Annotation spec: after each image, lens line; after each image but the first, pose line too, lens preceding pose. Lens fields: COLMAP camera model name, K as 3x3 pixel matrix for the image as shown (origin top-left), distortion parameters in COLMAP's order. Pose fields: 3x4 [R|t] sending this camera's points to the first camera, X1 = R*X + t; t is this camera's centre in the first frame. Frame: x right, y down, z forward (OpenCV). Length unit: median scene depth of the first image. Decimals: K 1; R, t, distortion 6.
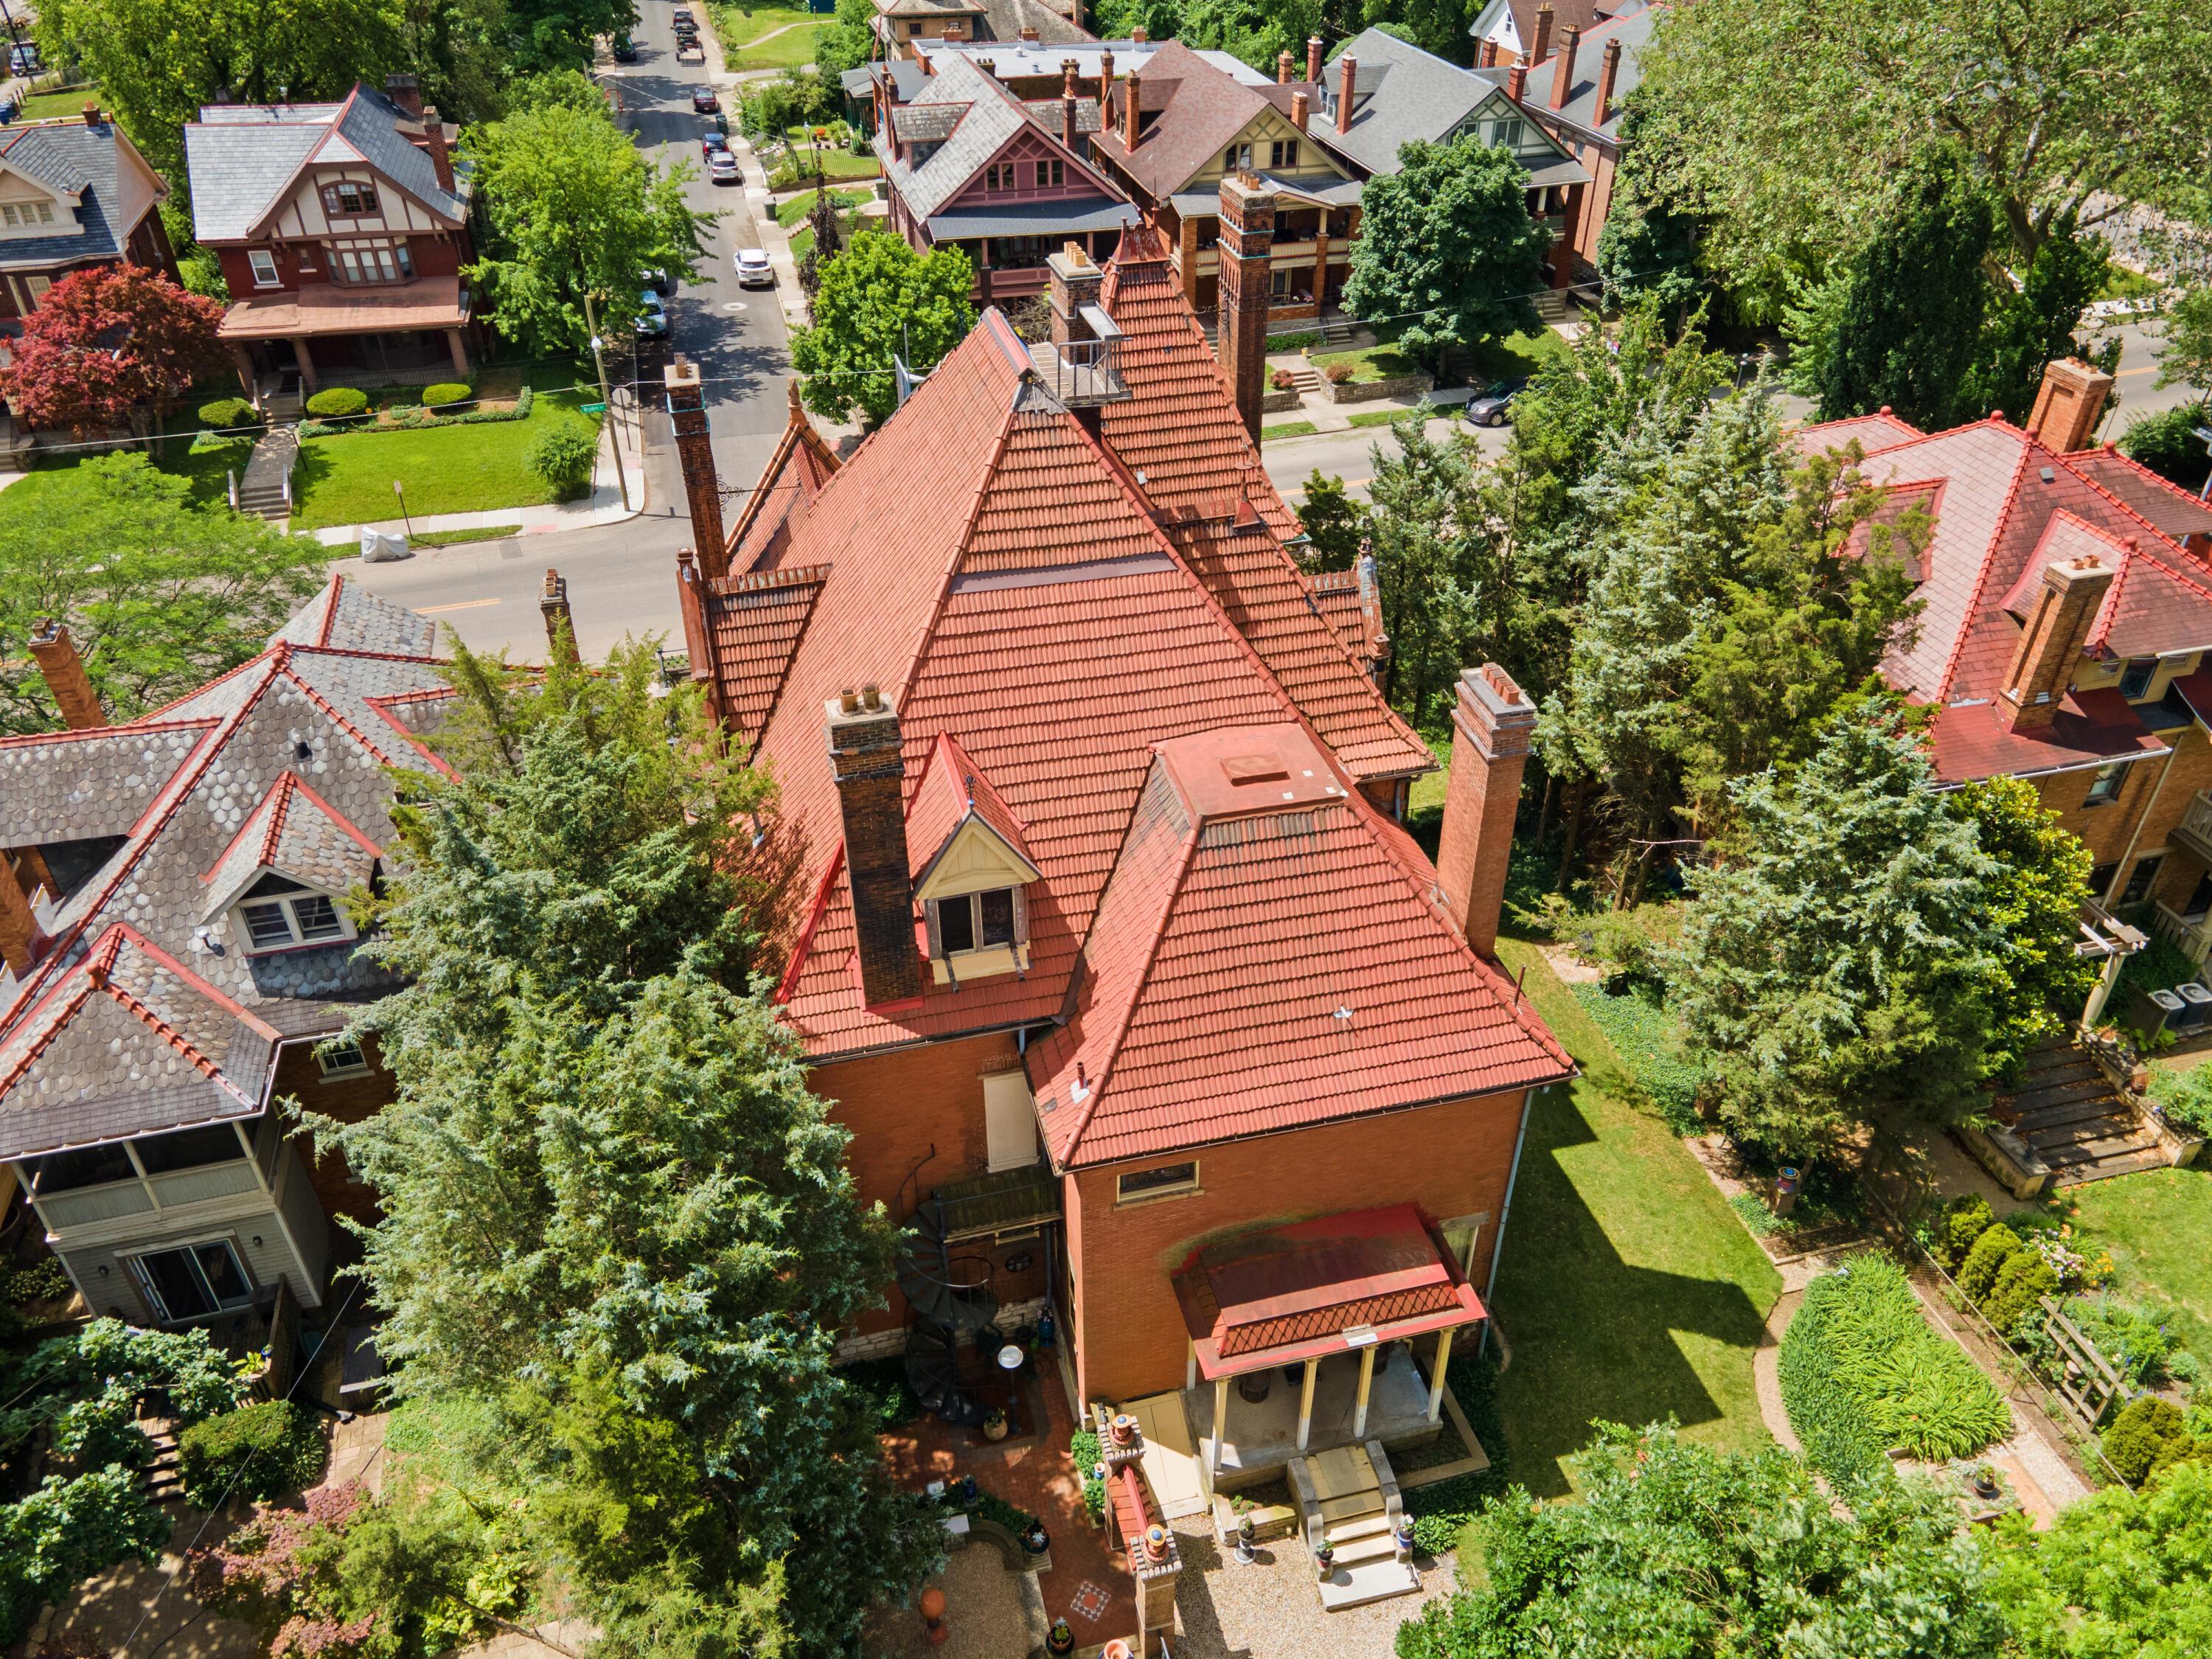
lens RADIAL K [[1610.3, 0, 1106.0], [0, 1610.3, 829.5], [0, 0, 1]] dist [0.022491, 0.055662]
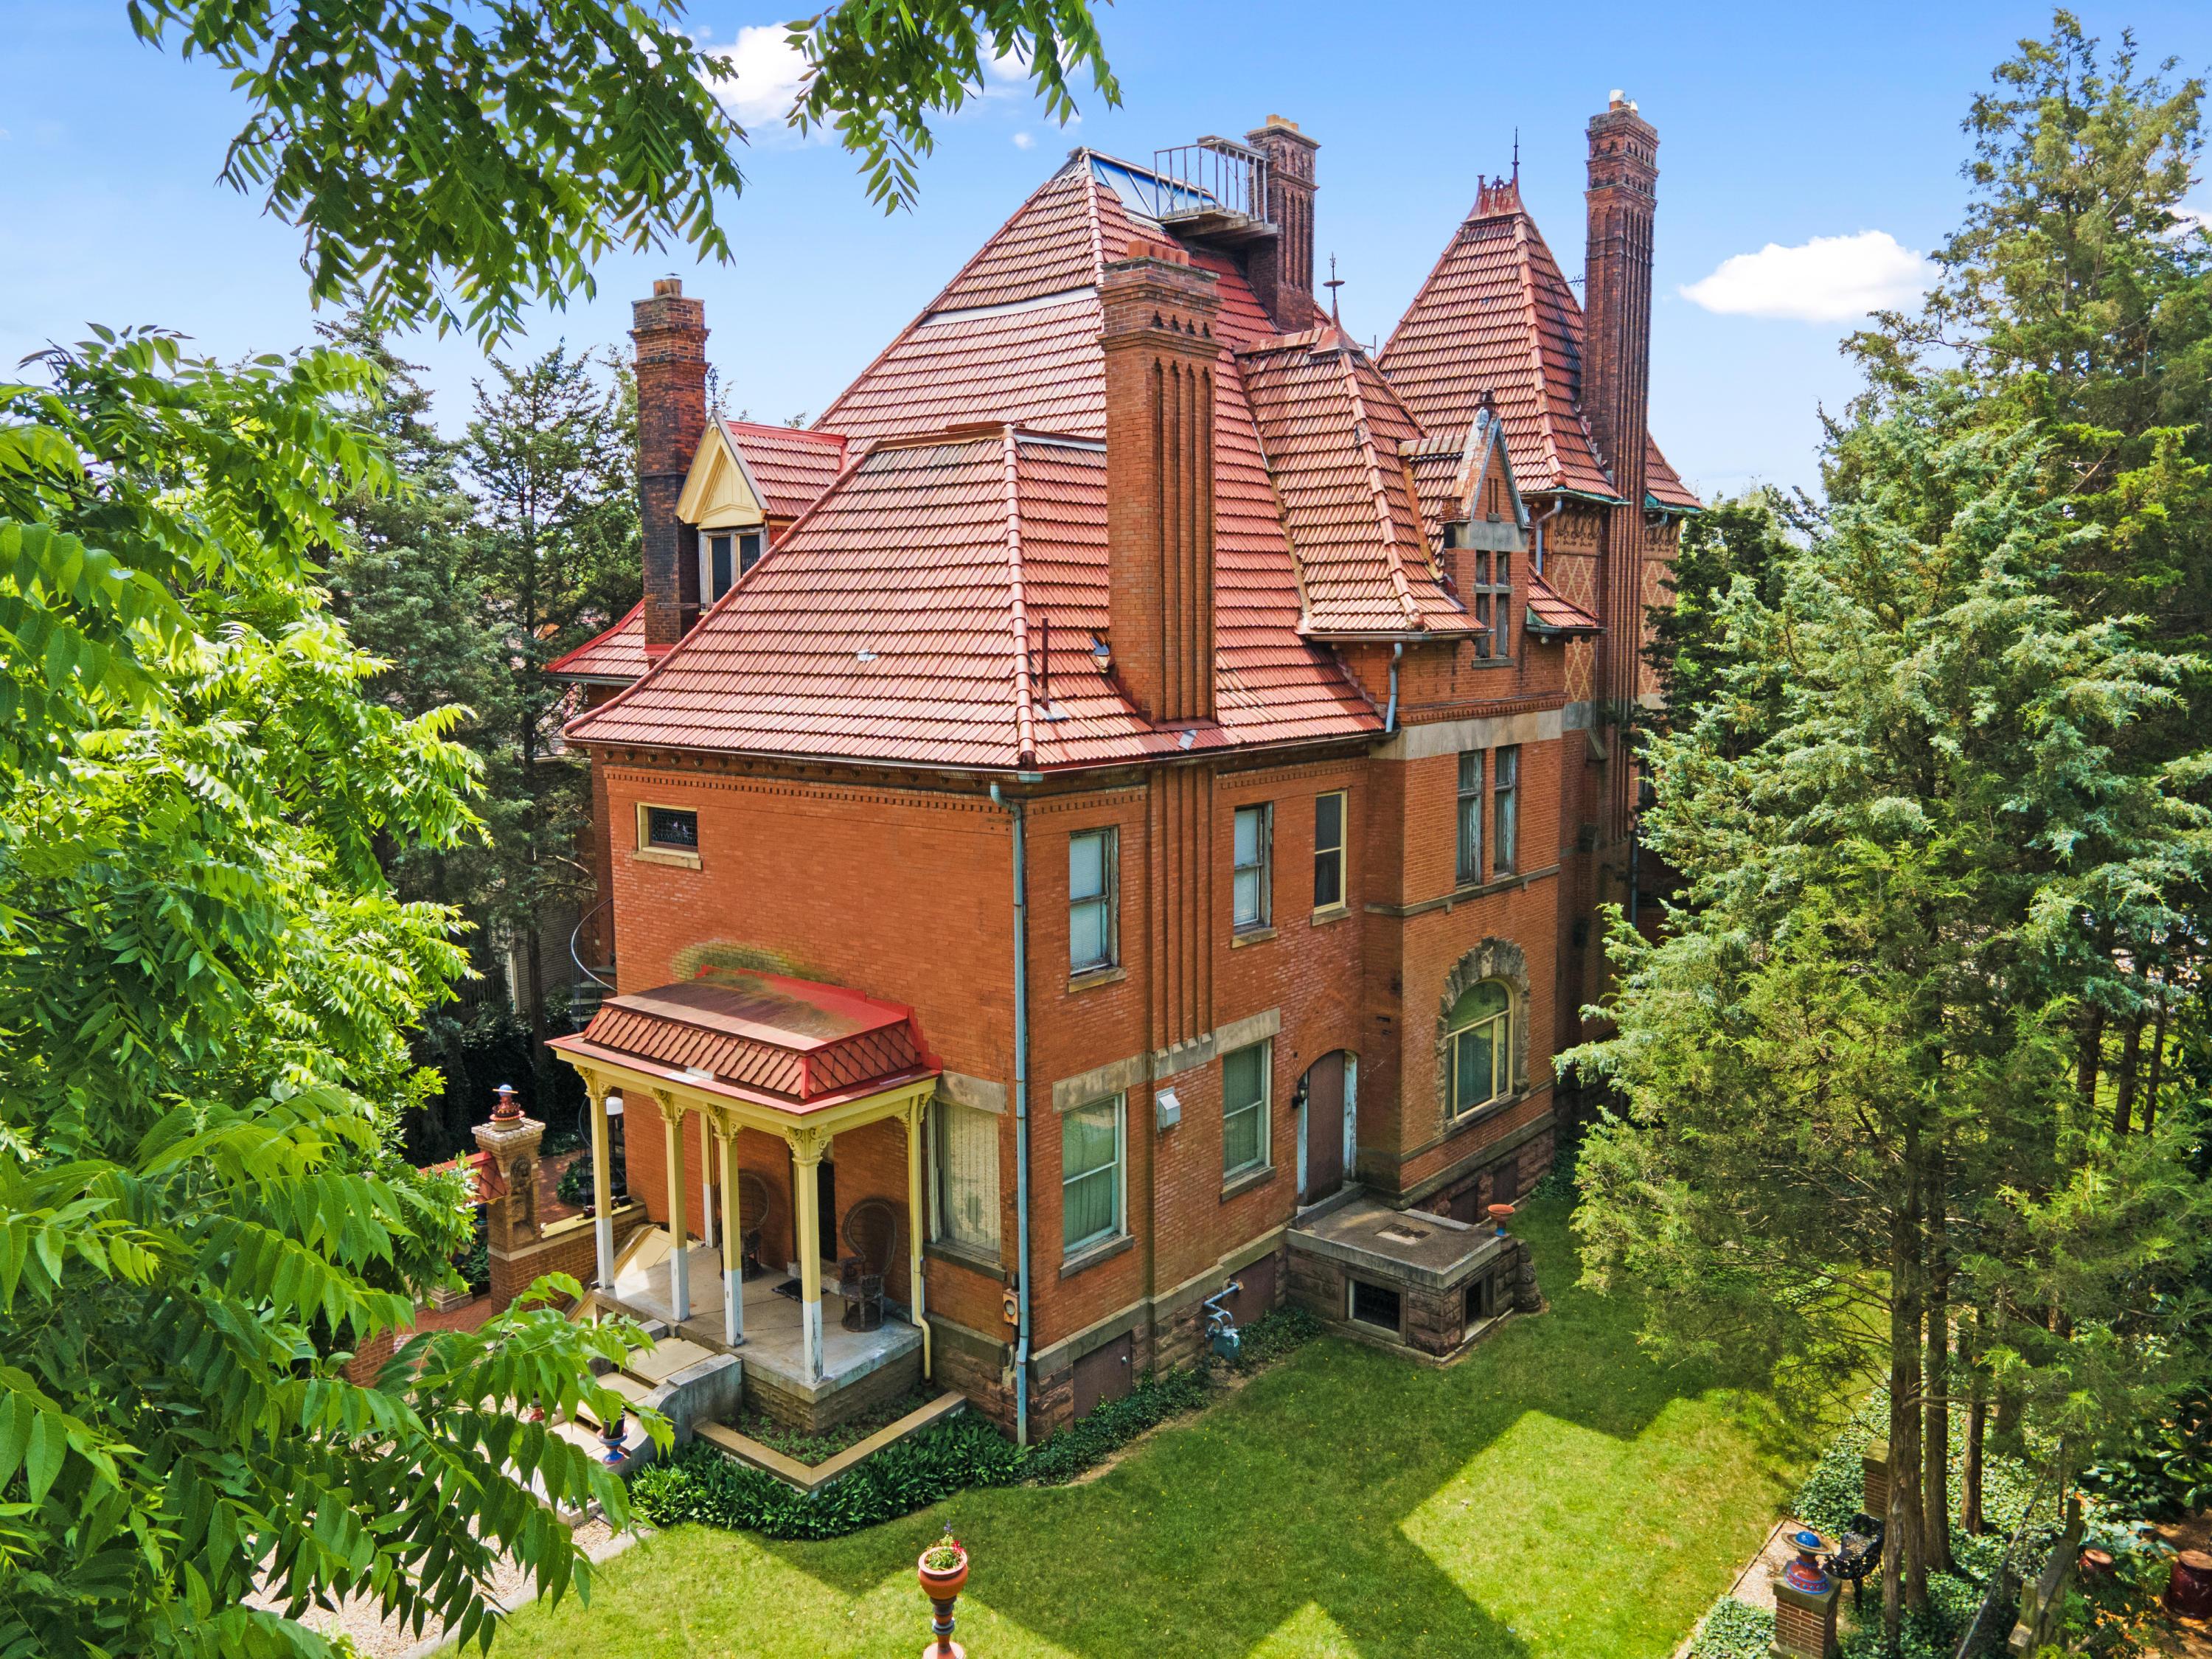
lens RADIAL K [[1610.3, 0, 1106.0], [0, 1610.3, 829.5], [0, 0, 1]] dist [0.022491, 0.055662]
pose [[0.595571, 0.097824, -0.797324, 0.617891], [-0.461685, 0.853933, -0.240093, 0.236784], [0.657375, 0.511105, 0.553742, 0.528651]]
